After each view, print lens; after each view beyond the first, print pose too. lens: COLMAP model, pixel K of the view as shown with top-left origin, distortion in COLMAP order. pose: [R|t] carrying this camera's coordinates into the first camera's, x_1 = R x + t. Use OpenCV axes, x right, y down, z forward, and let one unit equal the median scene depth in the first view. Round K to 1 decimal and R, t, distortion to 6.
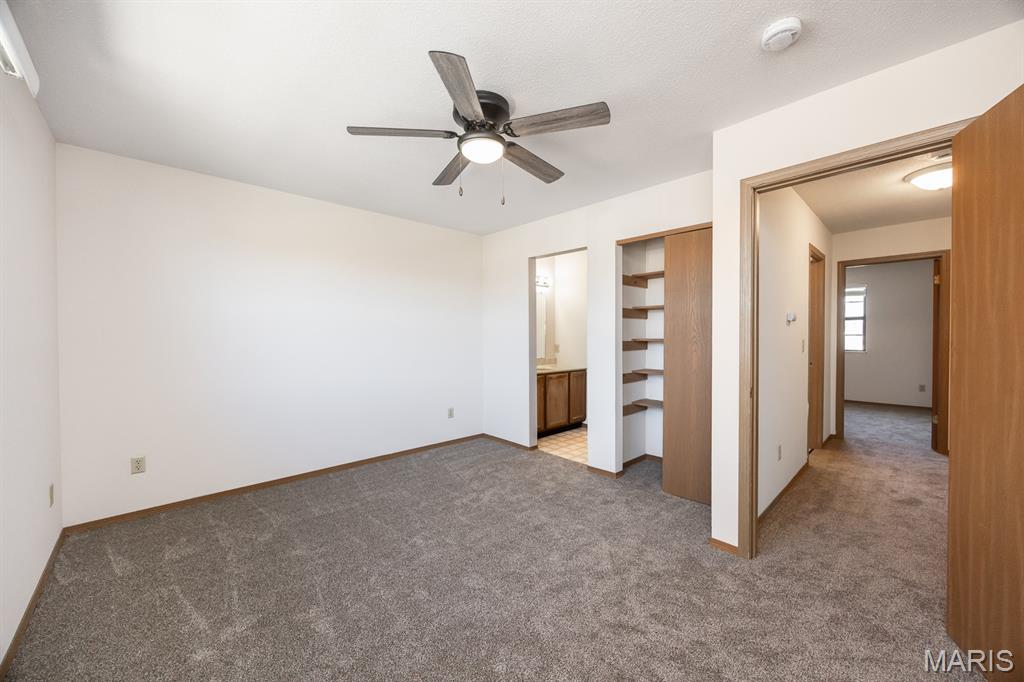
lens RADIAL K [[397.4, 0, 509.7], [0, 397.4, 332.6], [0, 0, 1]] dist [0.000148, -0.000022]
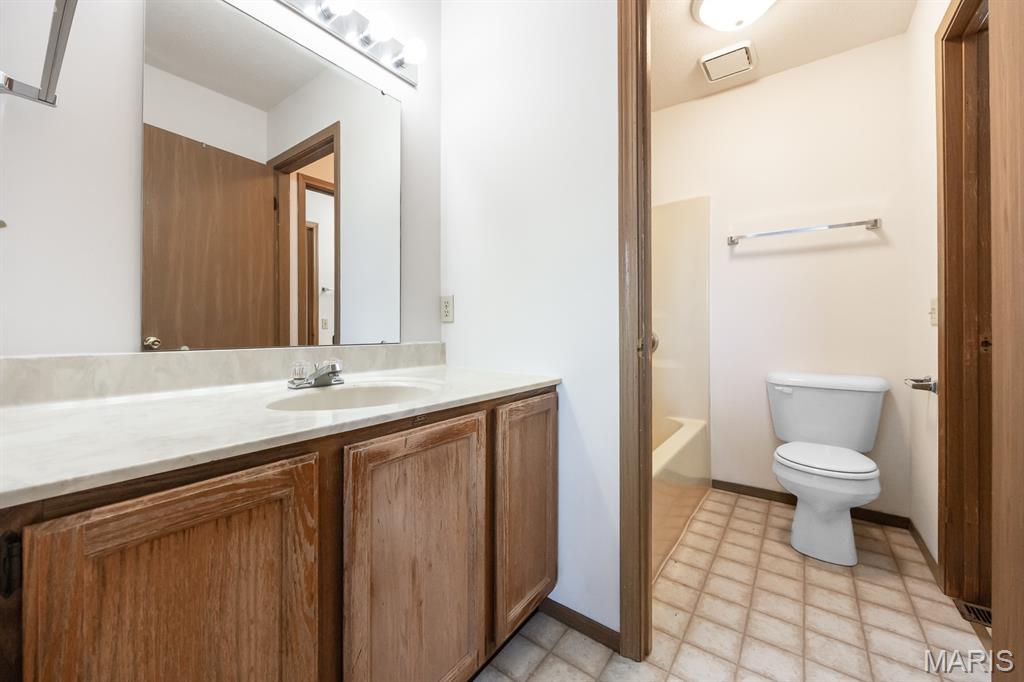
lens RADIAL K [[397.4, 0, 509.7], [0, 397.4, 332.6], [0, 0, 1]] dist [0.000148, -0.000022]
pose [[0.978240, 0.000170, 0.207478, 0.111293], [-0.001735, 0.999971, 0.007366, 0.057906], [-0.207471, -0.007565, 0.978212, 0.764649]]
